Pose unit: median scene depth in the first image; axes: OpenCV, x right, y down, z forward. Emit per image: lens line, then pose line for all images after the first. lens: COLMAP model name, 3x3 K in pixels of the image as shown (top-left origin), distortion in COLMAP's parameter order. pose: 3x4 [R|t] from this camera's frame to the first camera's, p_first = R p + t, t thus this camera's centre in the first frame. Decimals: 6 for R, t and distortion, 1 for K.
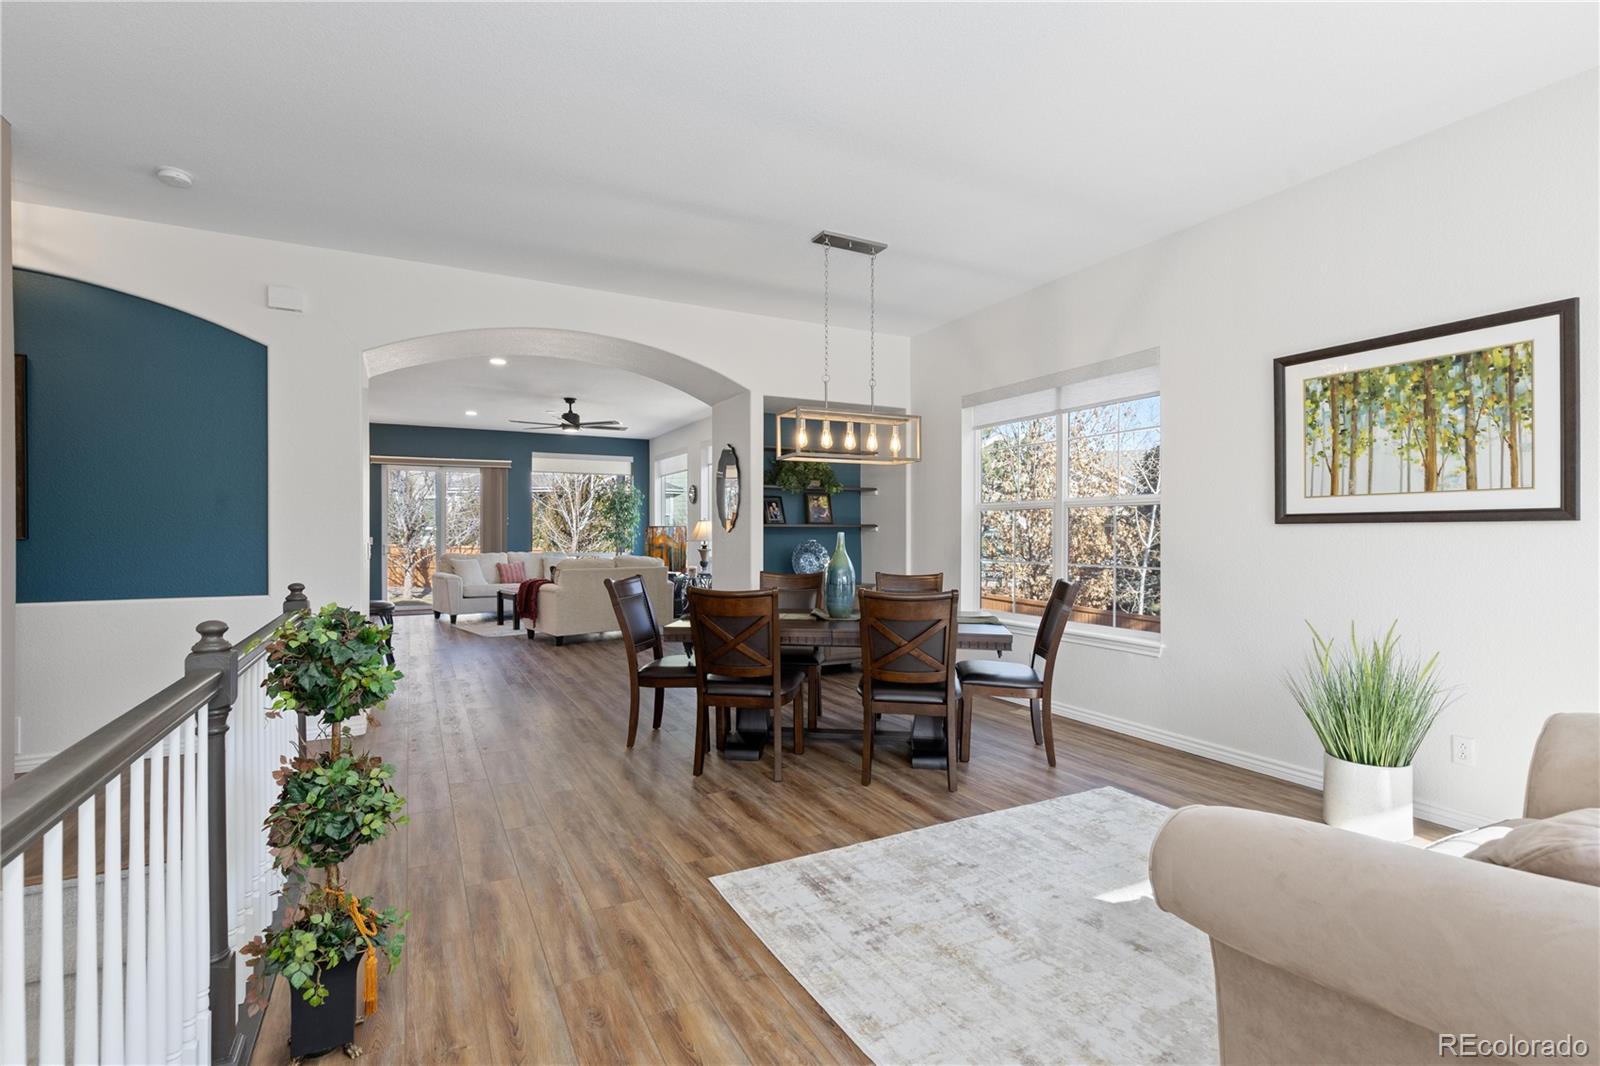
lens RADIAL K [[732.5, 0, 789.5], [0, 732.5, 530.7], [0, 0, 1]] dist [0.008145, -0.002980]
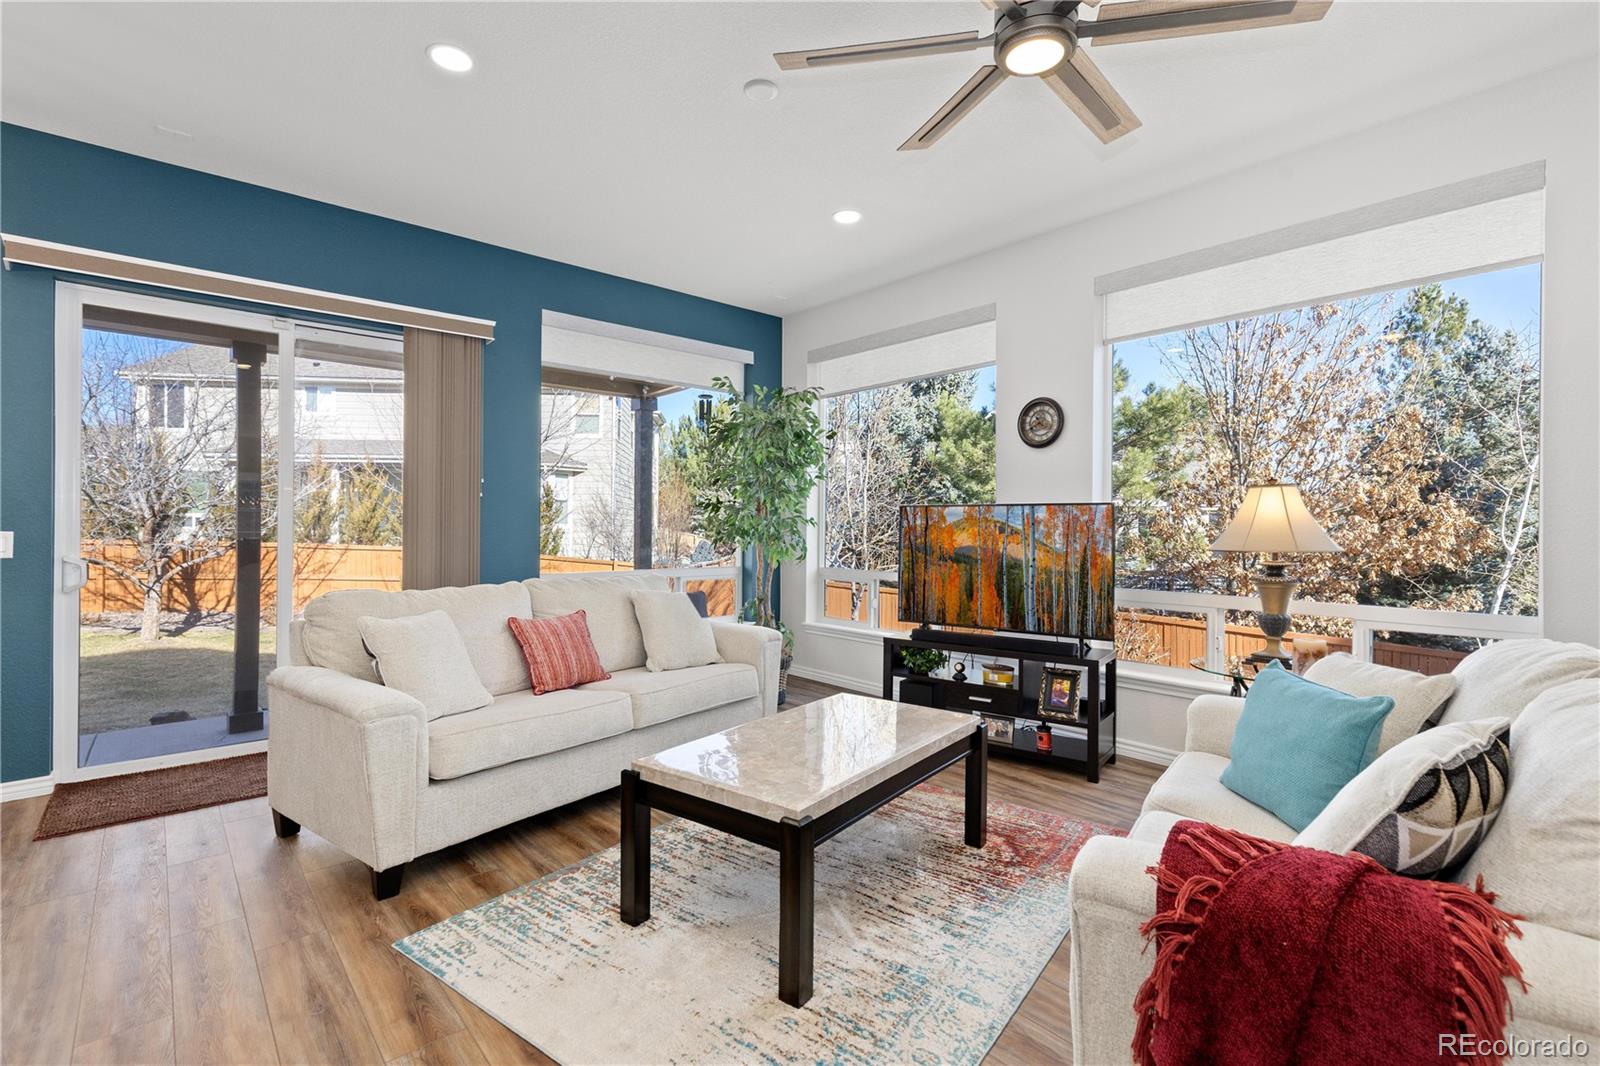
lens RADIAL K [[735.6, 0, 803.3], [0, 735.6, 528.4], [0, 0, 1]] dist [0.003302, 0.000308]
pose [[0.970441, 0.004330, 0.241300, -1.247105], [-0.006798, 0.999933, 0.009399, 0.004279], [-0.241243, -0.010762, 0.970405, 2.390120]]
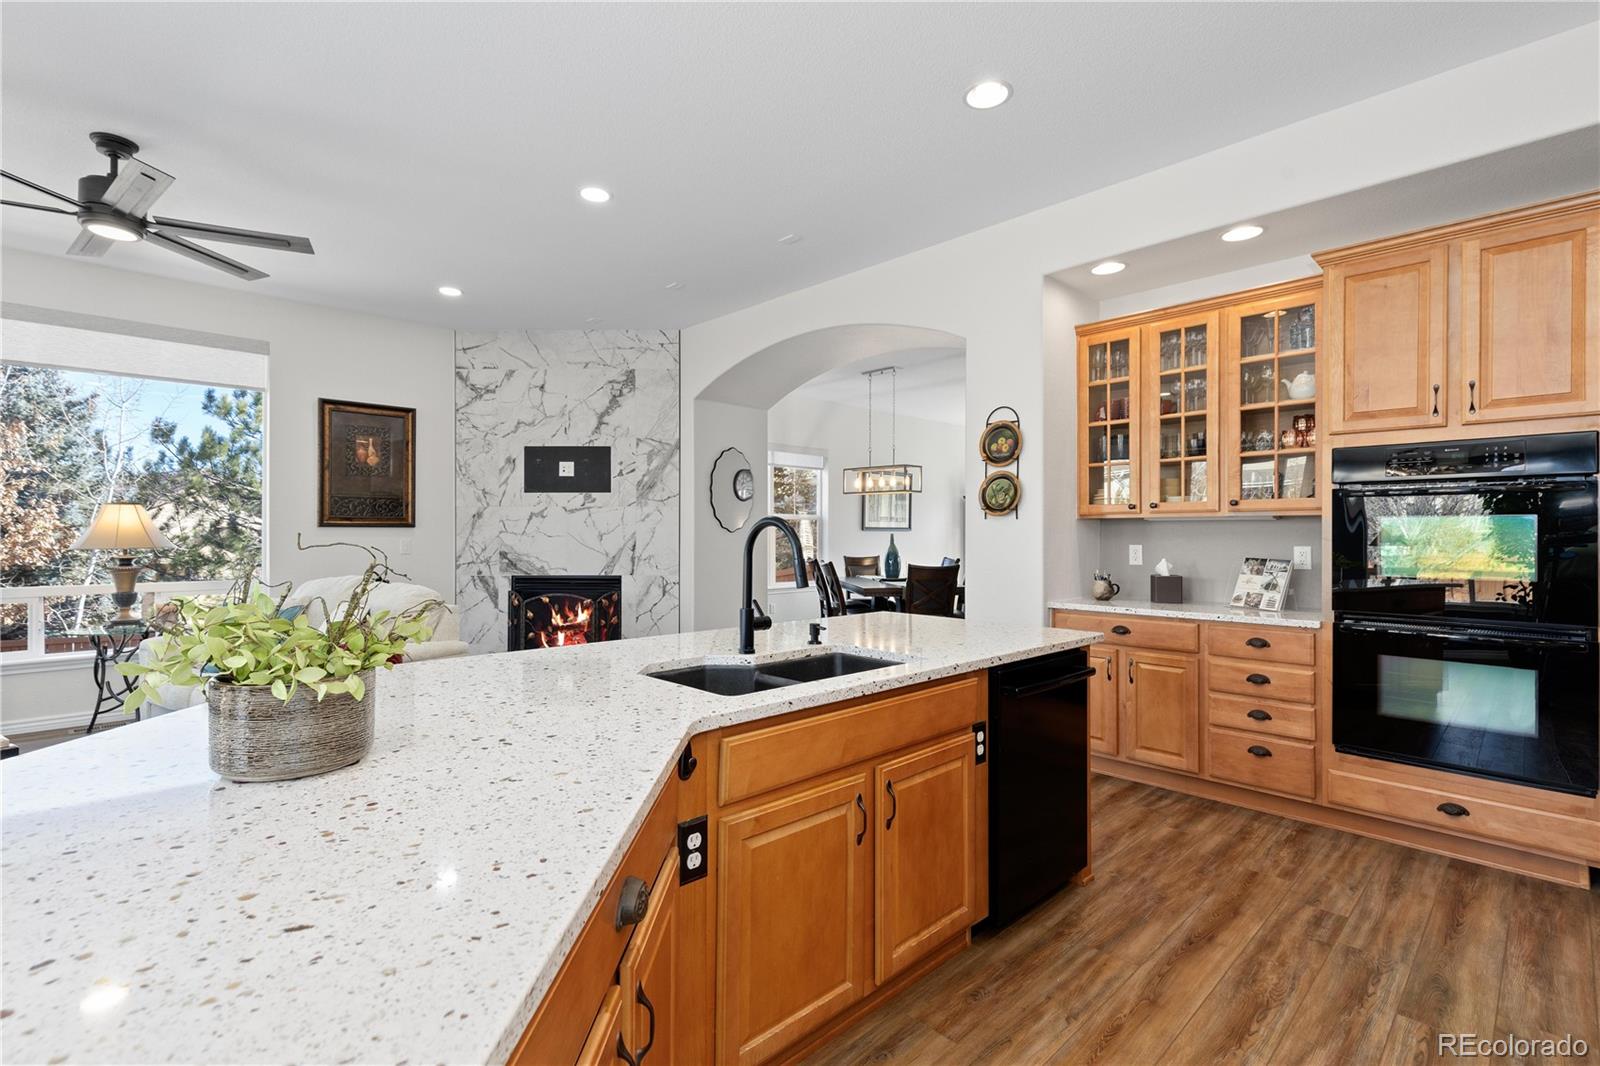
lens RADIAL K [[732.5, 0, 790.5], [0, 732.5, 532.8], [0, 0, 1]] dist [0.008145, -0.002980]
pose [[-0.284451, -0.002414, 0.958688, -2.151883], [-0.006275, 0.999980, 0.000656, 0.000302], [-0.958670, -0.005829, -0.284460, 2.361918]]
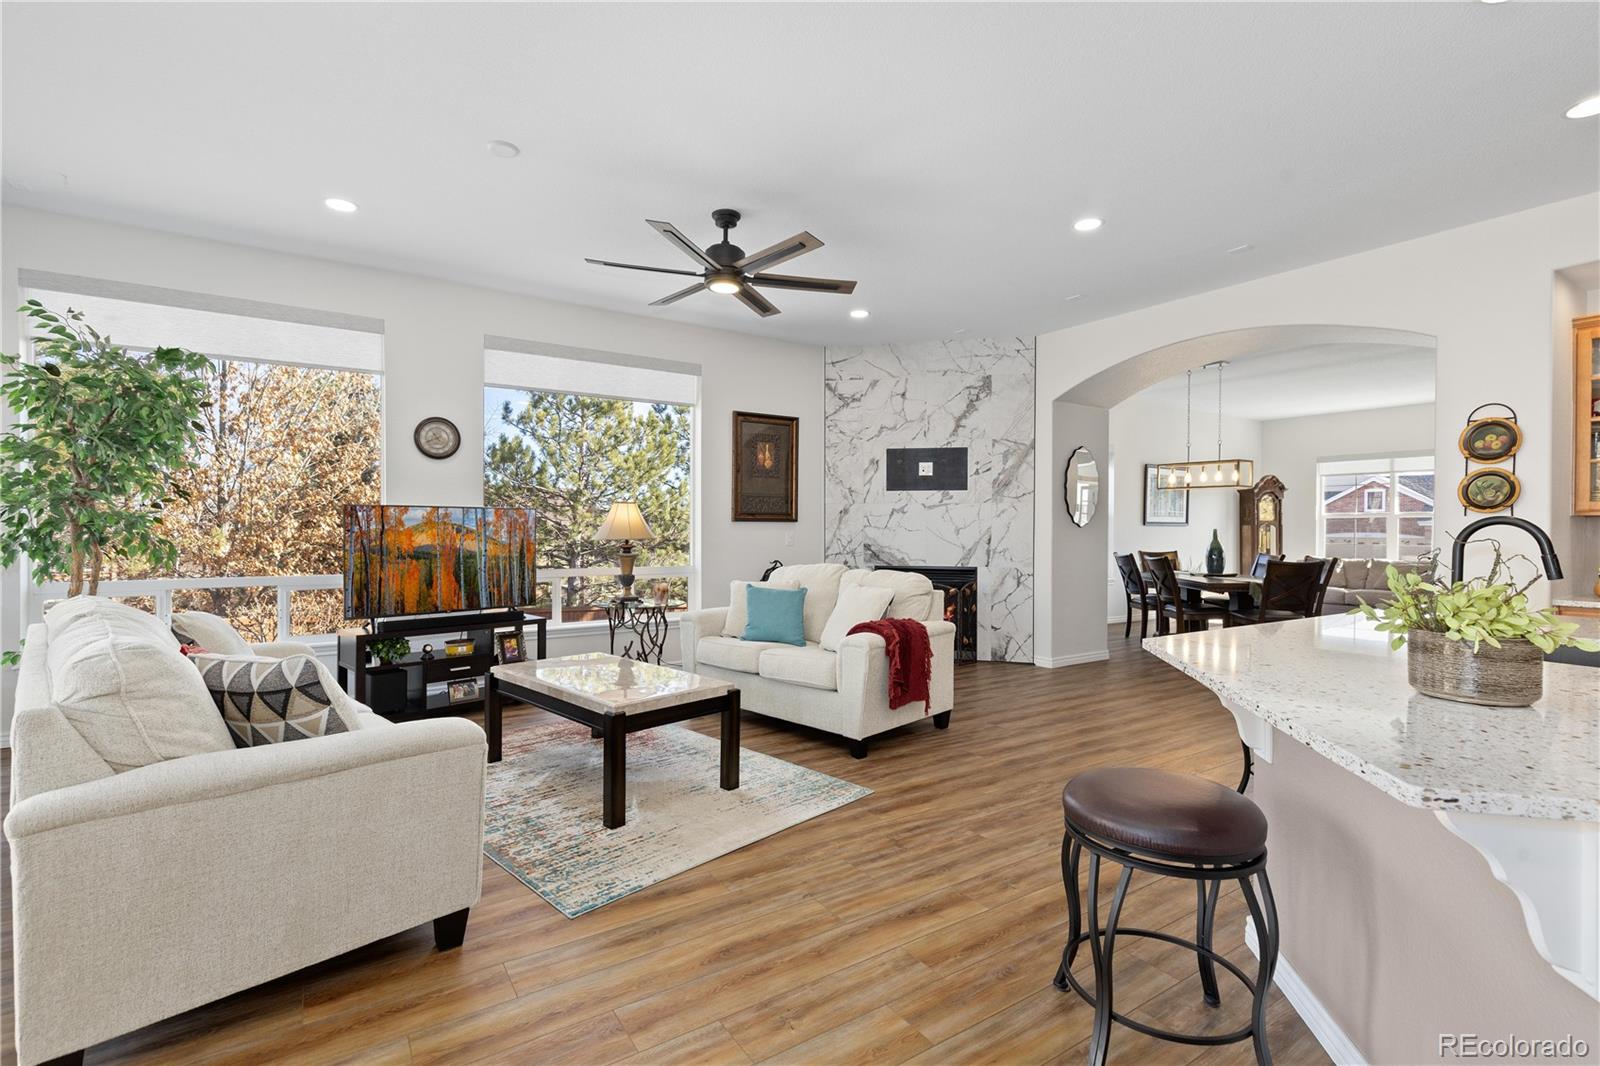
lens RADIAL K [[732.5, 0, 785.7], [0, 732.5, 532.6], [0, 0, 1]] dist [0.008145, -0.002980]
pose [[-0.097151, -0.011045, 0.995208, -2.193871], [-0.009730, 0.999901, 0.010147, 0.003357], [-0.995222, -0.008697, -0.097249, 2.998158]]
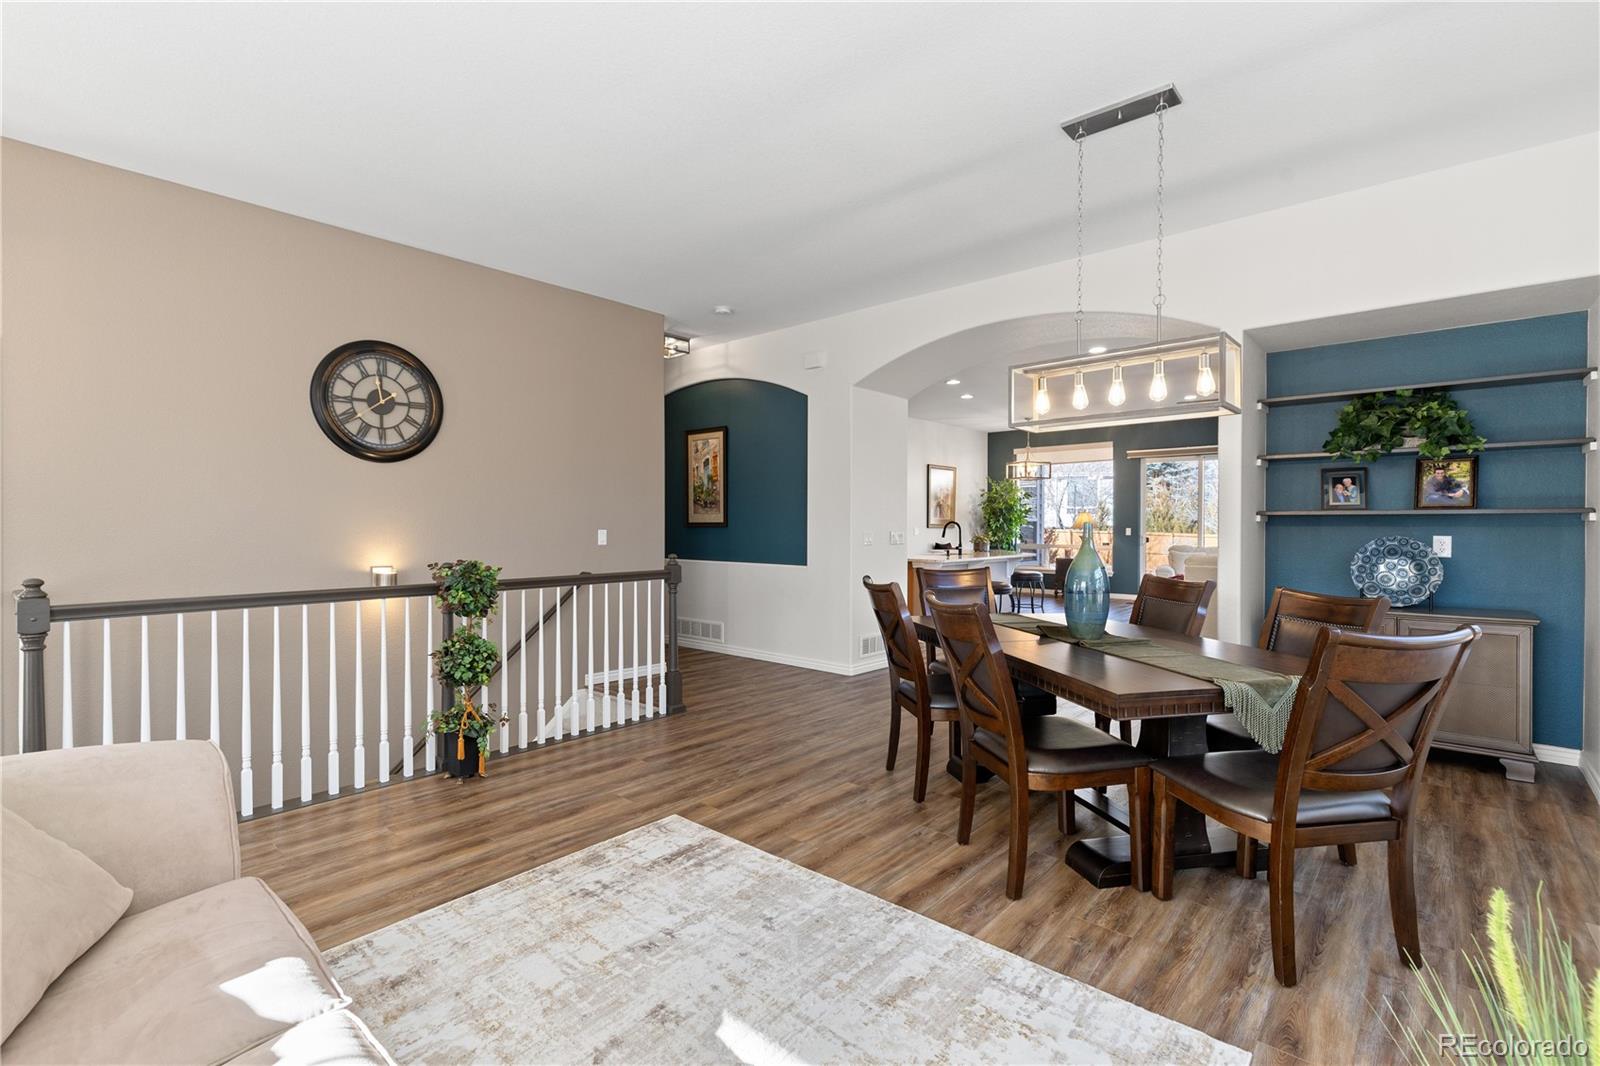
lens RADIAL K [[732.5, 0, 801.8], [0, 732.5, 523.8], [0, 0, 1]] dist [0.008145, -0.002980]
pose [[0.359783, -0.000899, -0.933035, 0.875801], [0.000780, 0.999999, -0.000663, 0.005950], [0.933035, -0.000489, 0.359784, 0.630103]]
